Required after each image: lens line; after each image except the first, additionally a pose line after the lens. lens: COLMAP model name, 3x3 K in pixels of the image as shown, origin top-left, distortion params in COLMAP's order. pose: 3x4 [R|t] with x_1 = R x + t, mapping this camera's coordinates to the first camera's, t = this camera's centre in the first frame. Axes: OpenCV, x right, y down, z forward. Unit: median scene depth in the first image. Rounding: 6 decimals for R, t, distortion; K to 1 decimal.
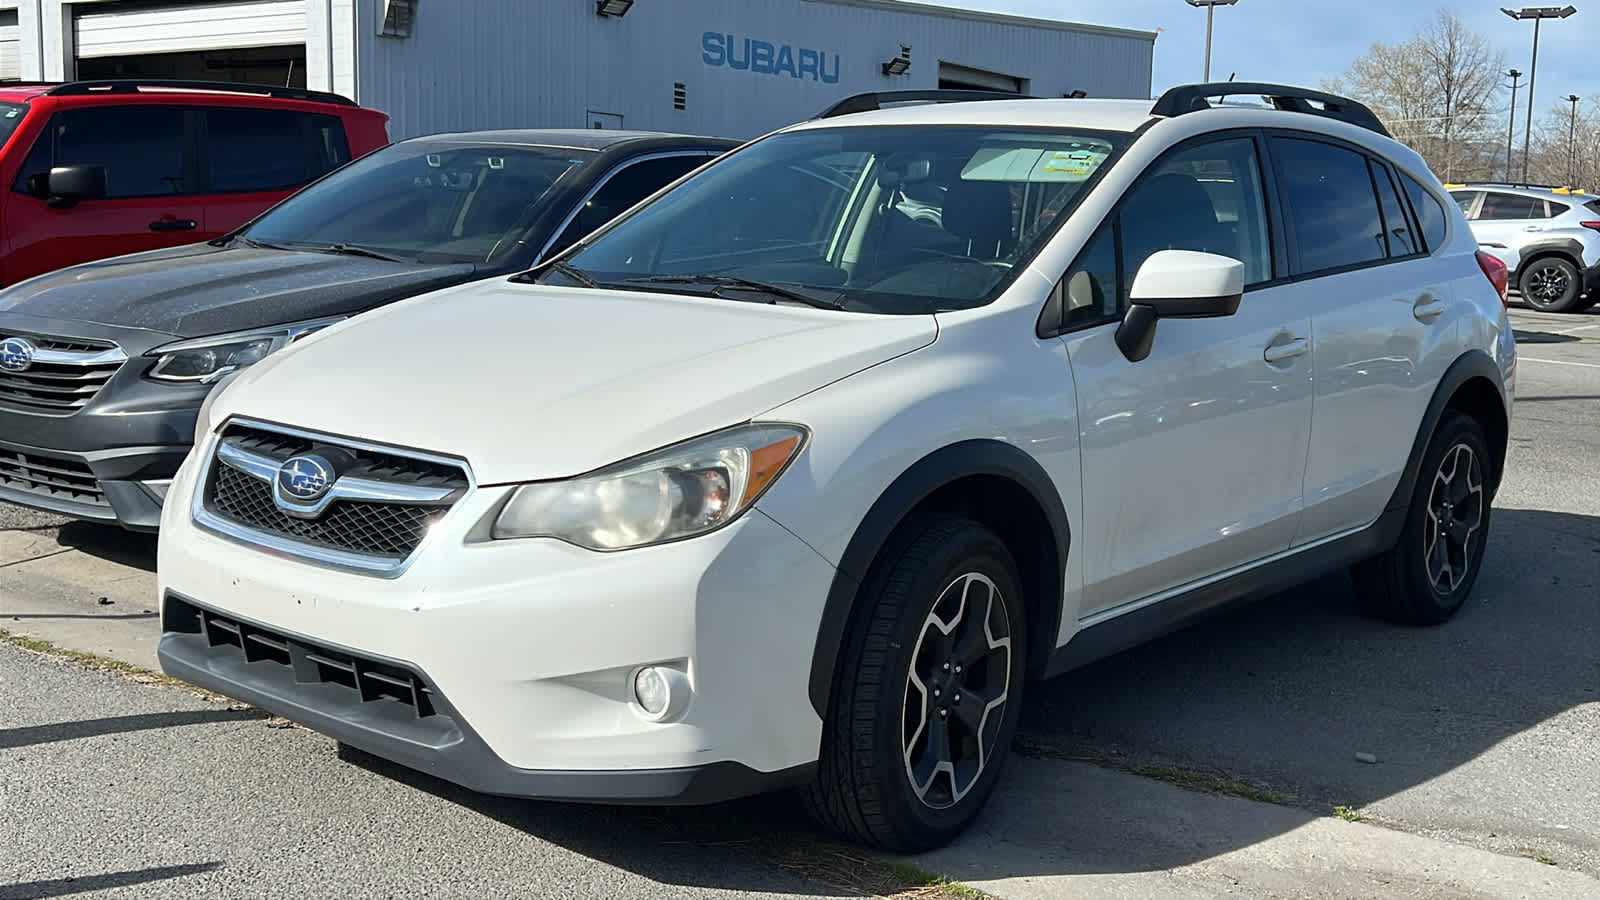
lens RADIAL K [[1790.1, 0, 800.0], [0, 1790.1, 450.0], [0, 0, 1]] dist [0.085489, -0.003455]
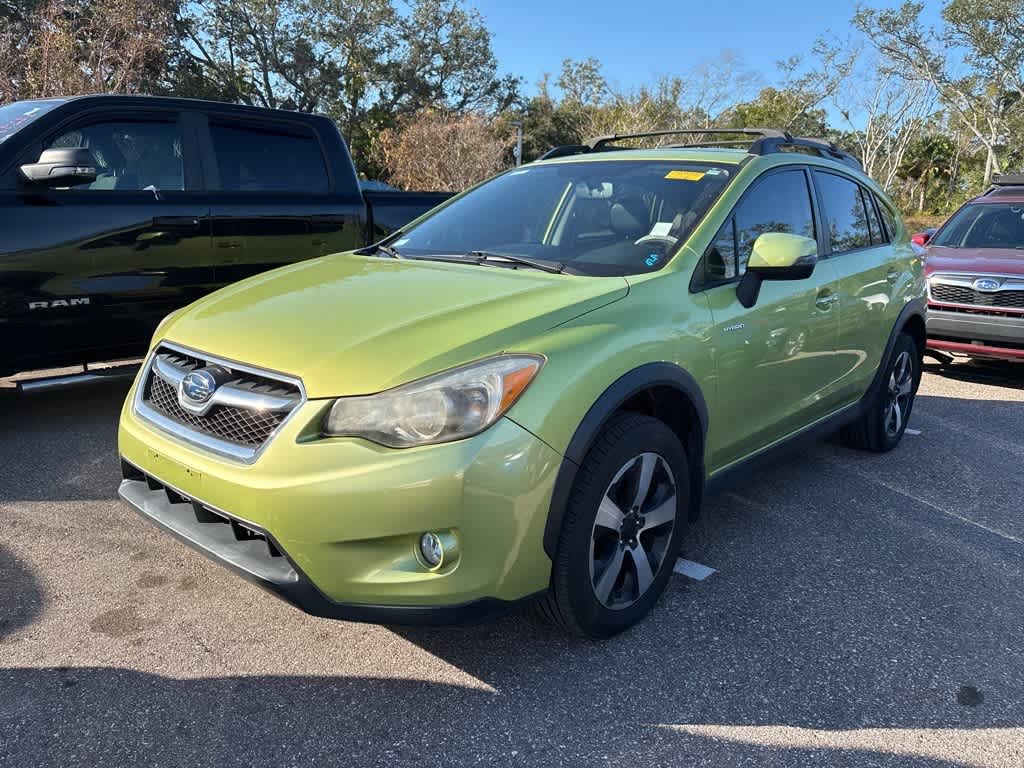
lens RADIAL K [[775.8, 0, 512.0], [0, 775.8, 384.0], [0, 0, 1]] dist [0.005179, -0.003679]
pose [[0.999963, 0.005428, -0.006688, -0.015926], [-0.004999, 0.998024, 0.062640, -0.028748], [0.007014, -0.062604, 0.998014, 0.384238]]
